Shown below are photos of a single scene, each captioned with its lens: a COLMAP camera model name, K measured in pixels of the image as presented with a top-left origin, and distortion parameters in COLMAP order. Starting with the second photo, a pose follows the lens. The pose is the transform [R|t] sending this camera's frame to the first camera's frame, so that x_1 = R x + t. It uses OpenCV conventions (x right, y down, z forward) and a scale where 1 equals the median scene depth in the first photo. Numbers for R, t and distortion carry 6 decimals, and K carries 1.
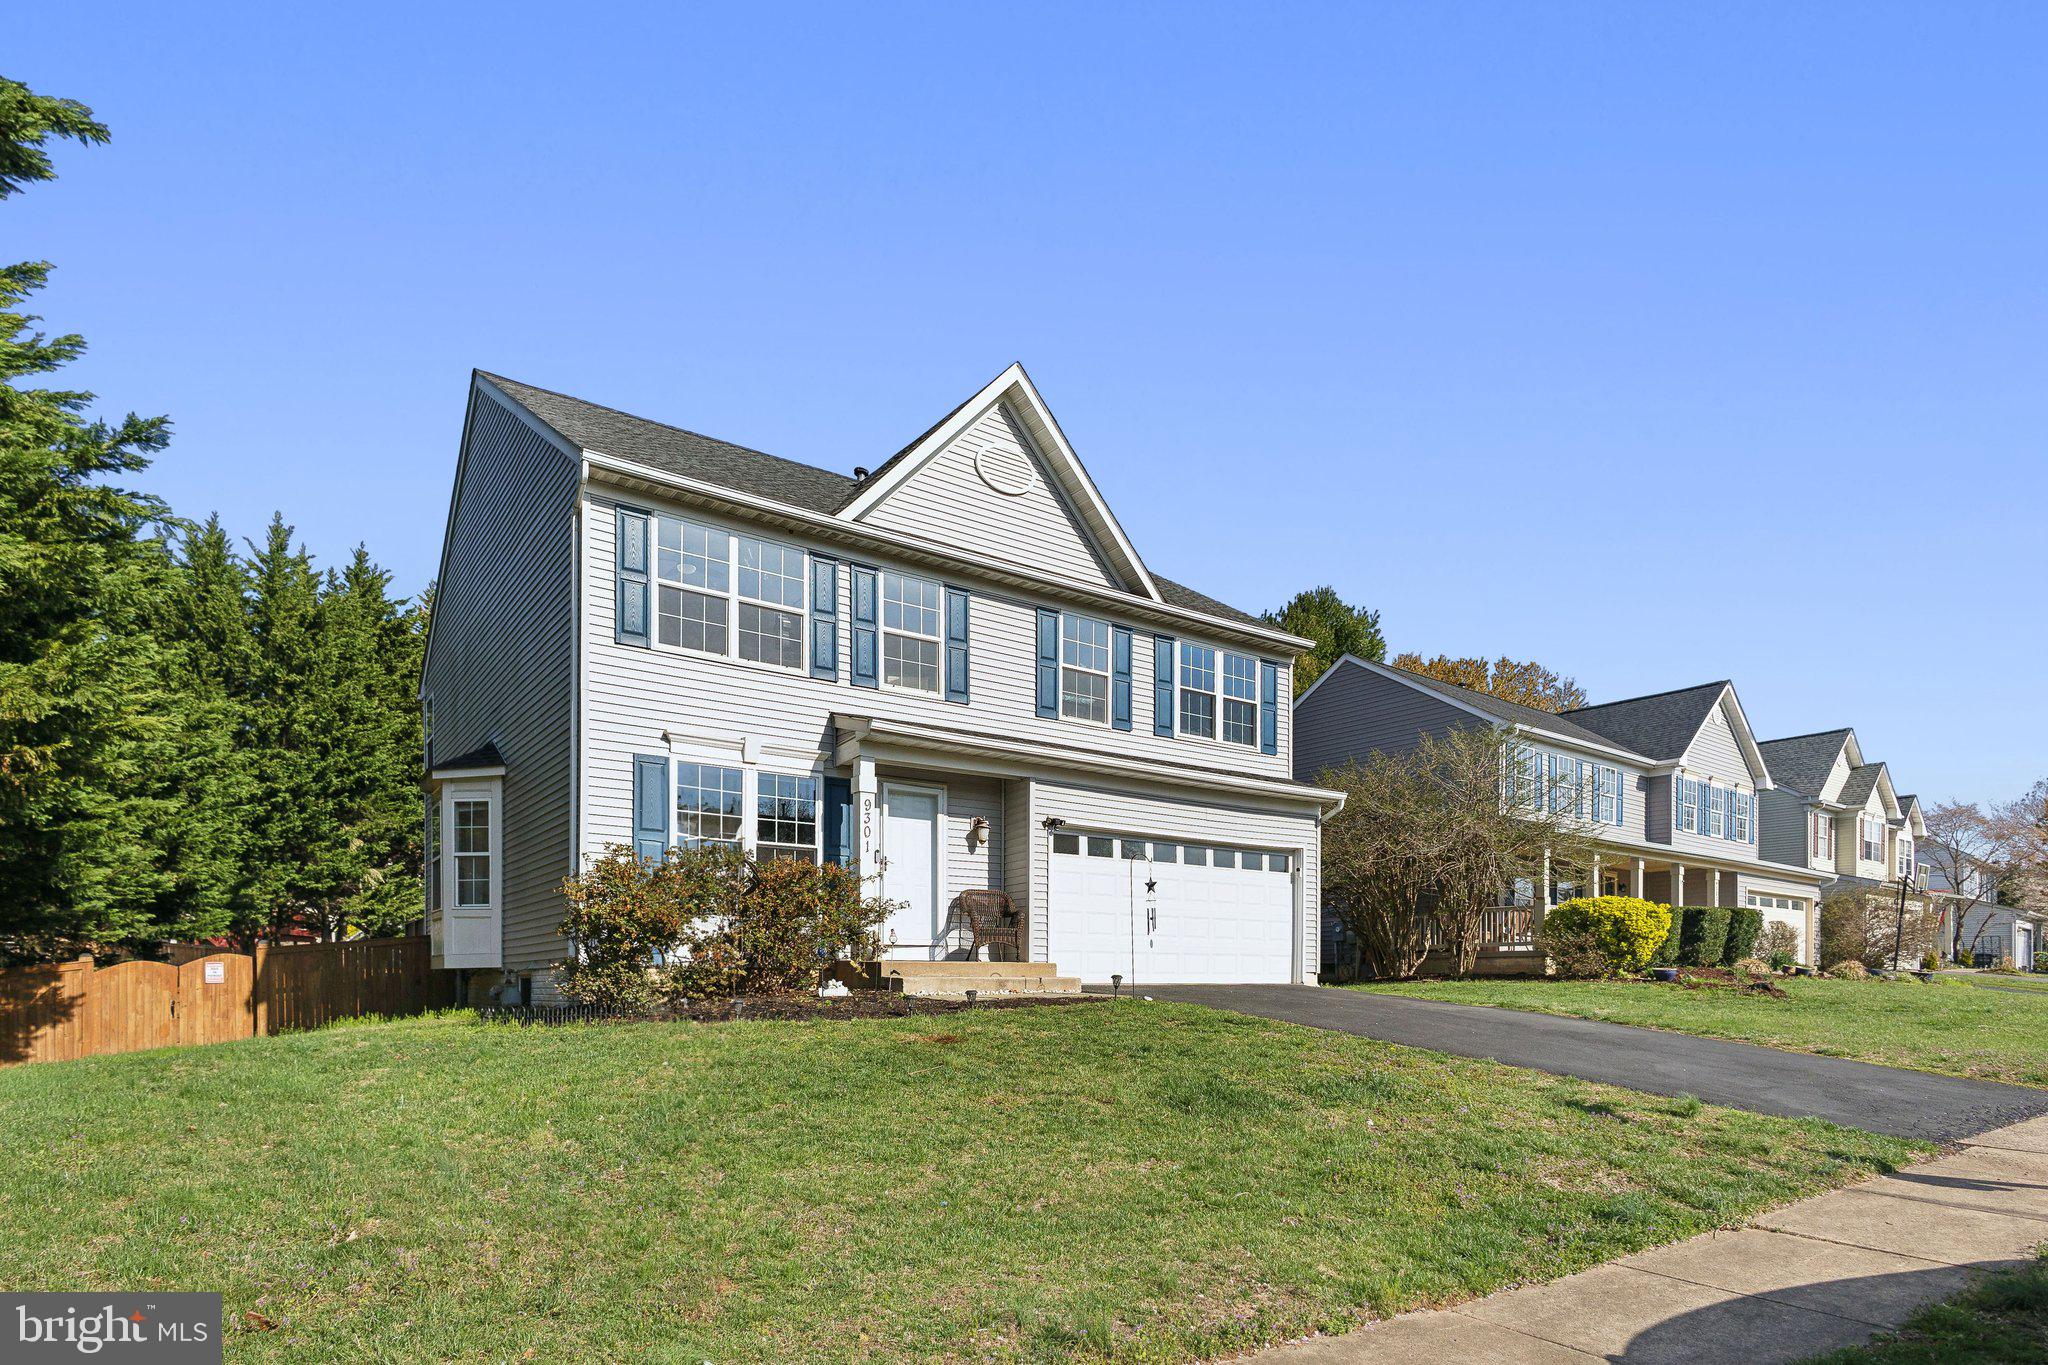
lens RADIAL K [[951.5, 0, 1016.6], [0, 951.5, 671.6], [0, 0, 1]] dist [0.003275, -0.000040]
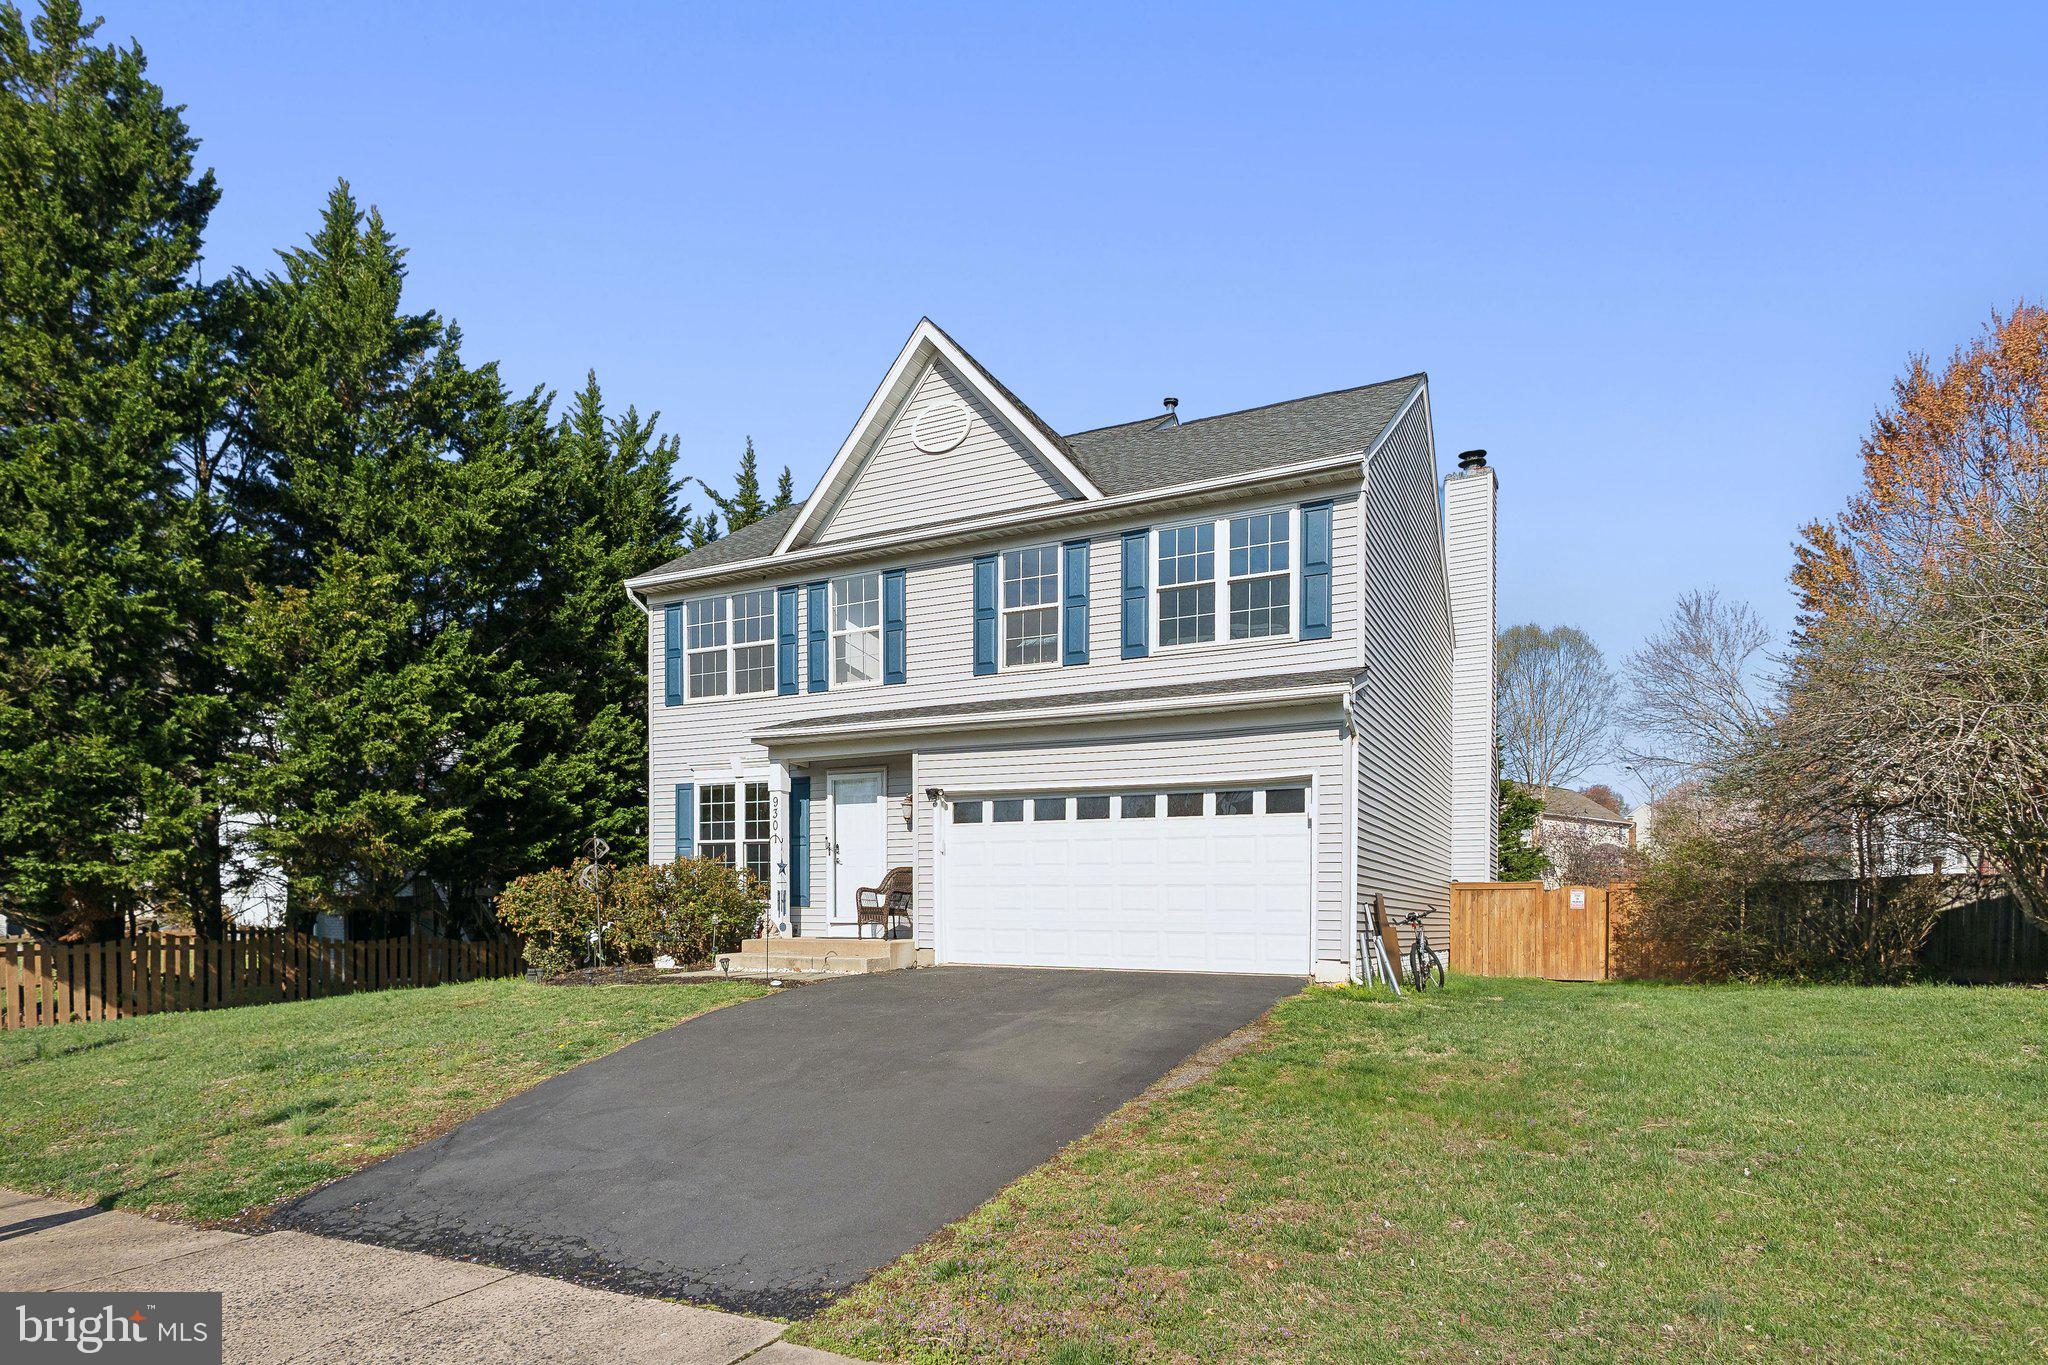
lens RADIAL K [[951.5, 0, 1016.6], [0, 951.5, 671.6], [0, 0, 1]] dist [0.003275, -0.000040]
pose [[0.550698, -0.221804, -0.804695, 0.783730], [0.232081, 0.966722, -0.107638, 0.150892], [0.801792, -0.127478, 0.583849, 0.498691]]
